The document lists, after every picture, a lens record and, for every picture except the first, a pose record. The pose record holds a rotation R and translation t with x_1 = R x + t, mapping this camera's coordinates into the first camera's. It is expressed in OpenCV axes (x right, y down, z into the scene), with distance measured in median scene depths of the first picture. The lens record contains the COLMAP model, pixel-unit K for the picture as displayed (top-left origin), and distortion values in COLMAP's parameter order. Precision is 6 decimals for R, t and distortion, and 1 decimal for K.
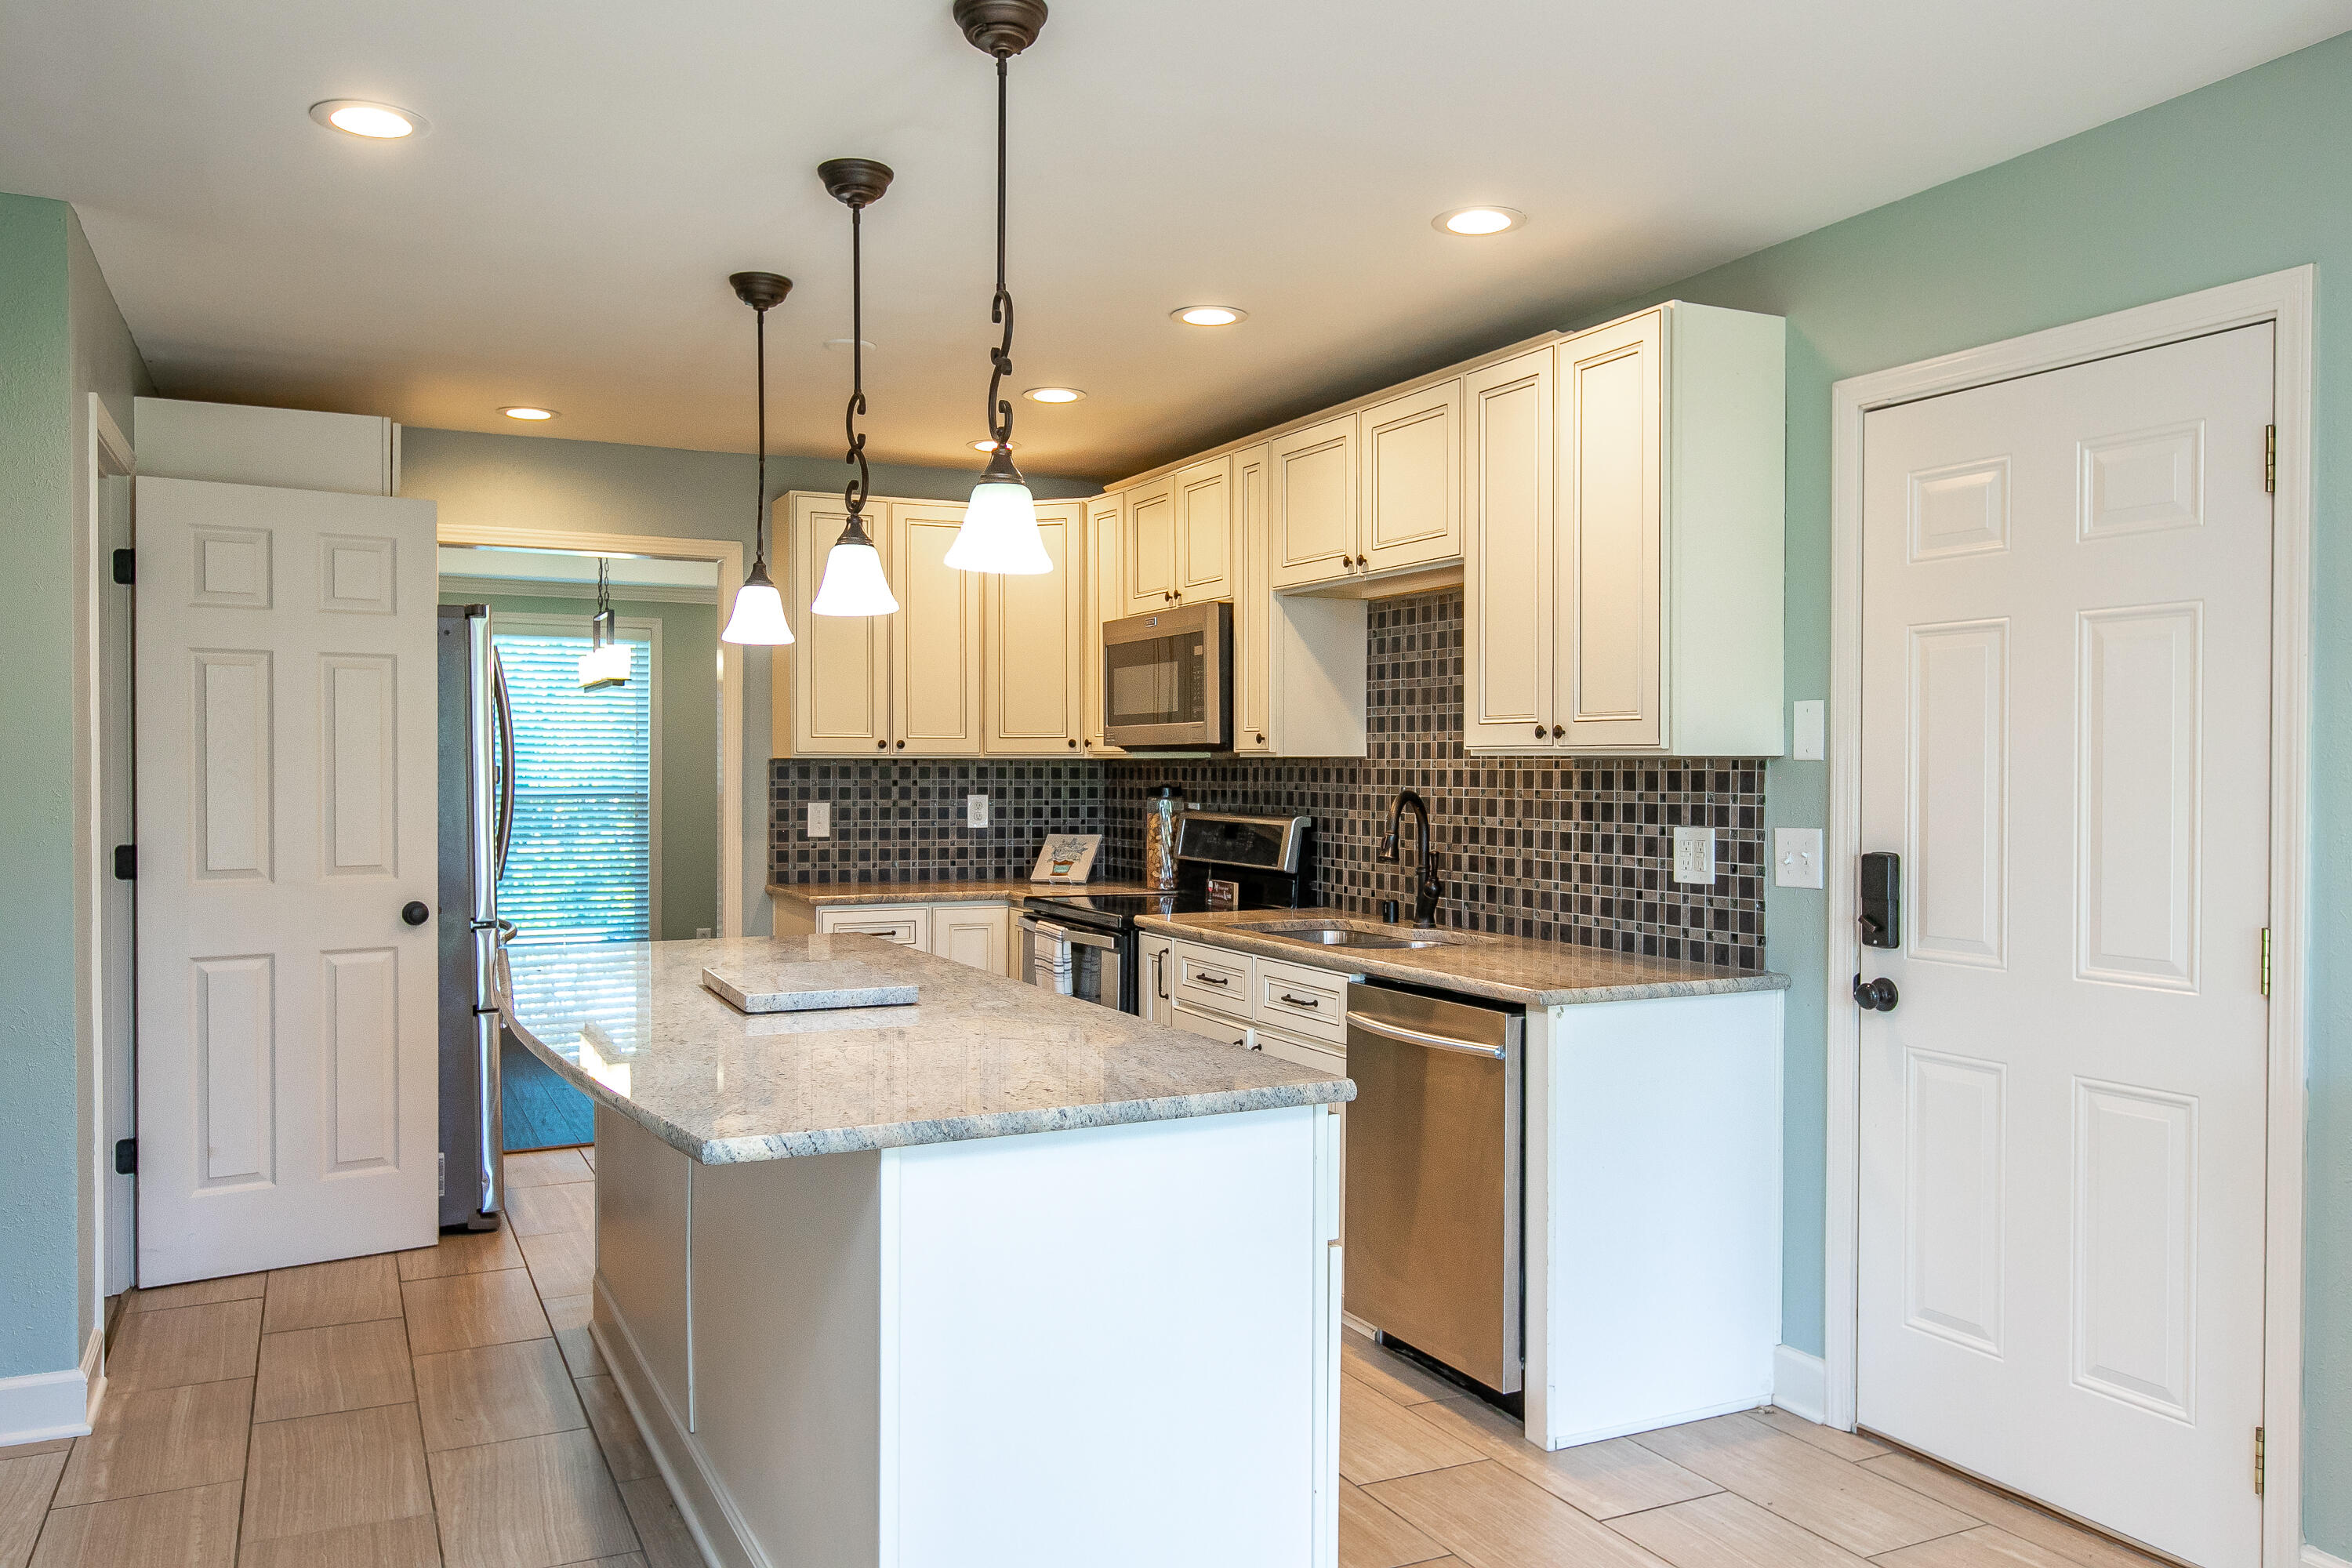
lens RADIAL K [[1771.1, 0, 1162.3], [0, 1771.1, 766.9], [0, 0, 1]] dist [0.006168, -0.004328]
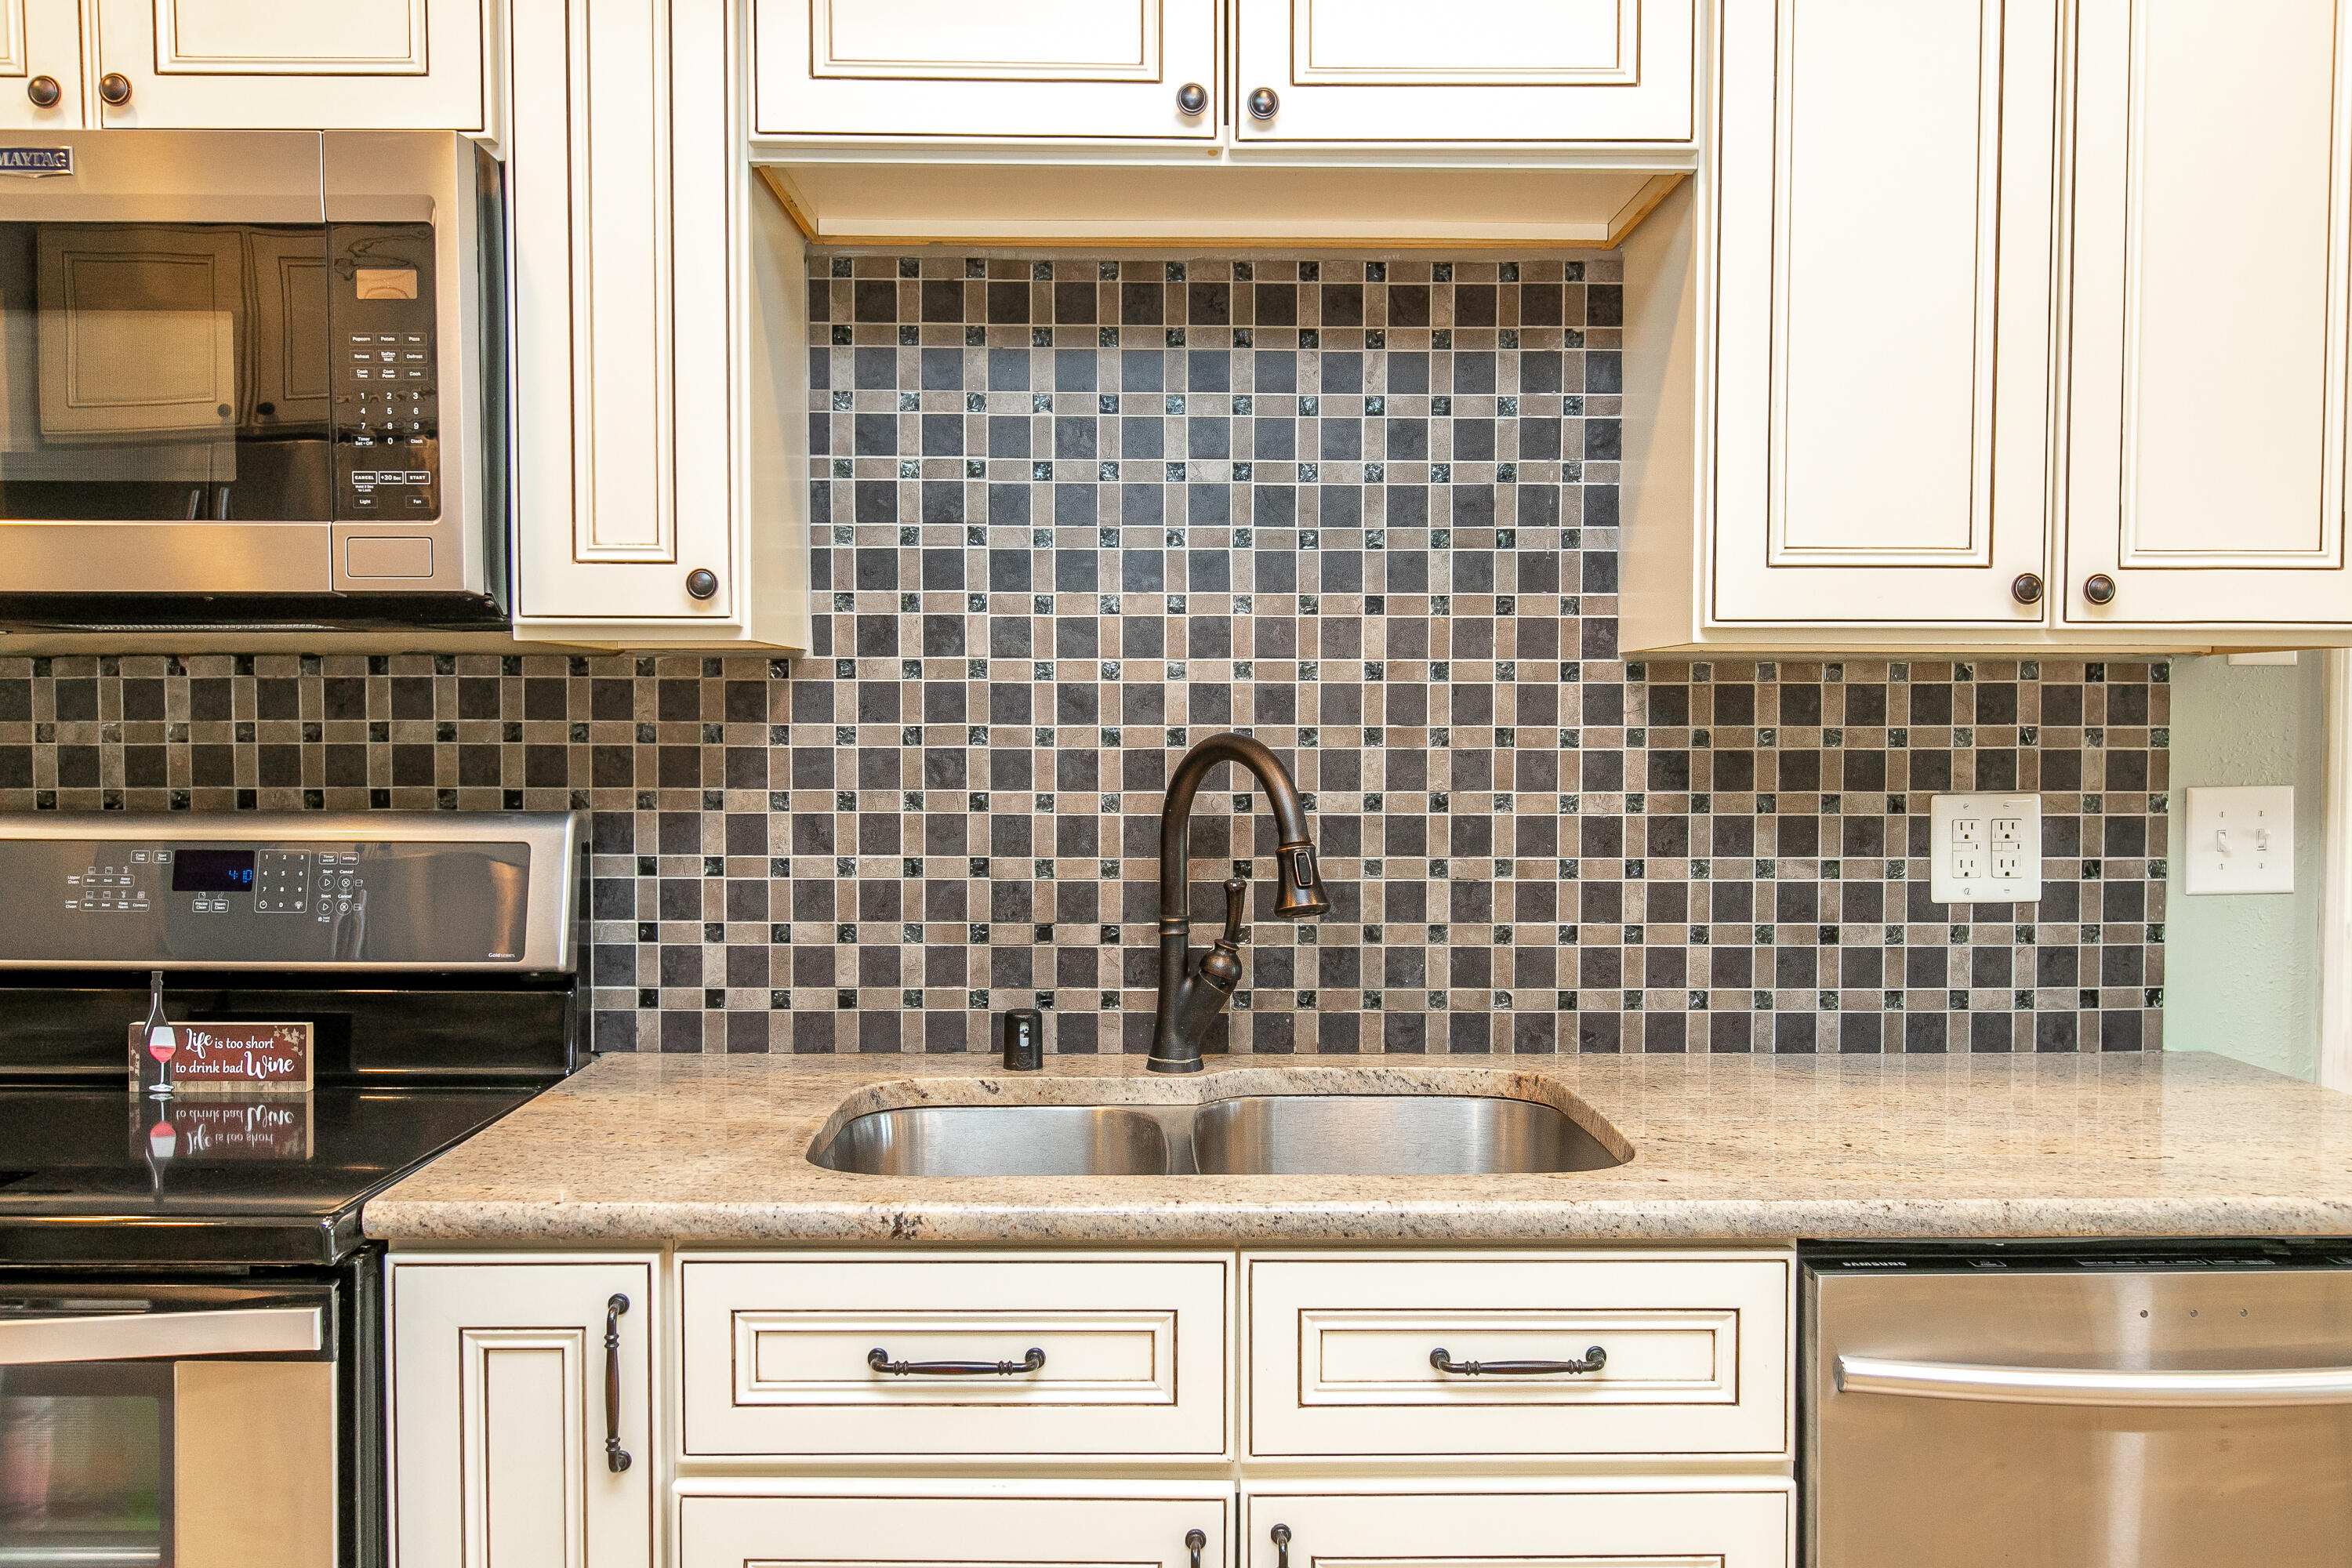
lens RADIAL K [[1771.1, 0, 1103.6], [0, 1771.1, 782.3], [0, 0, 1]] dist [0.006168, -0.004328]
pose [[0.426781, -0.036963, 0.903599, -0.247852], [0.001392, 0.999190, 0.040215, 0.008808], [-0.904354, -0.015905, 0.426487, 0.915278]]
